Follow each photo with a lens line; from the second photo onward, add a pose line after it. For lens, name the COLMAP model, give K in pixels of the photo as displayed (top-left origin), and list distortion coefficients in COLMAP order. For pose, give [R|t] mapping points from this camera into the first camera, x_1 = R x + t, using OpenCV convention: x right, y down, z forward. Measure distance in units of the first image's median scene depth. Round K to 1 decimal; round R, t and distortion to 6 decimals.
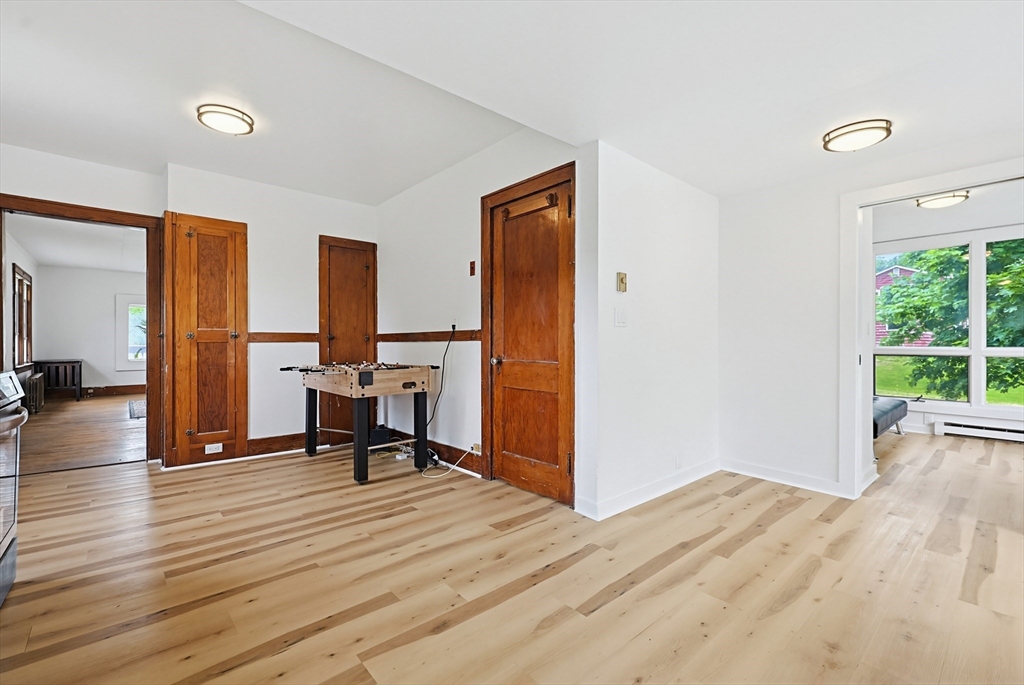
lens RADIAL K [[446.3, 0, 532.2], [0, 446.3, 337.3], [0, 0, 1]] dist [-0.001372, 0.000356]
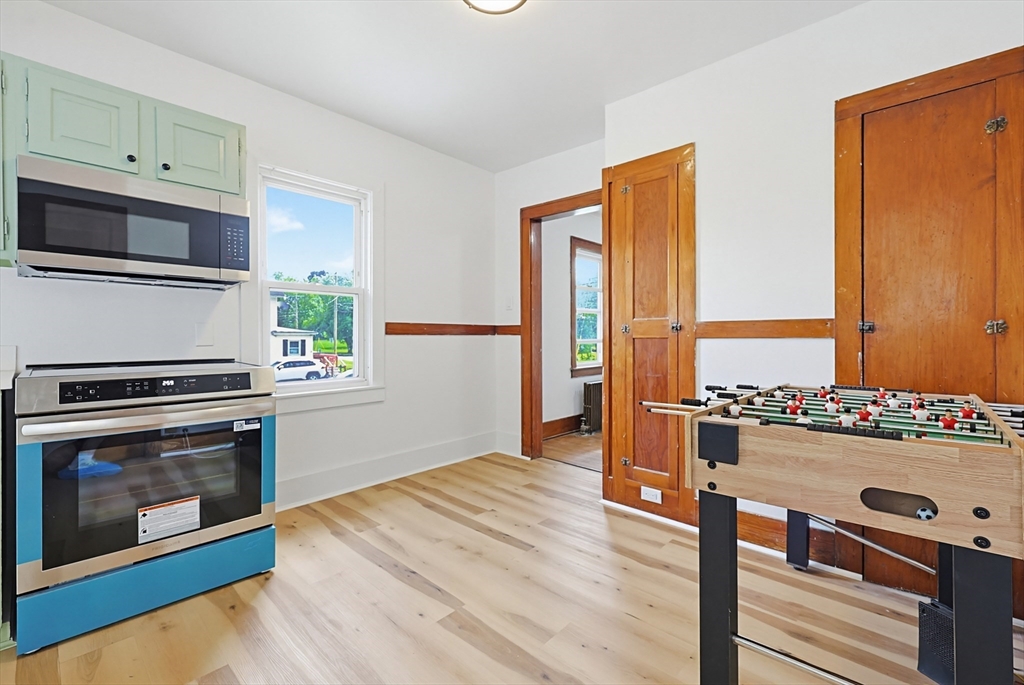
lens RADIAL K [[469.6, 0, 508.4], [0, 469.6, 341.8], [0, 0, 1]] dist [0.014069, -0.000046]
pose [[0.042127, 0.008785, -0.999074, -0.007743], [0.012803, 0.999874, 0.009331, 0.007120], [0.999030, -0.013184, 0.042009, 0.751250]]
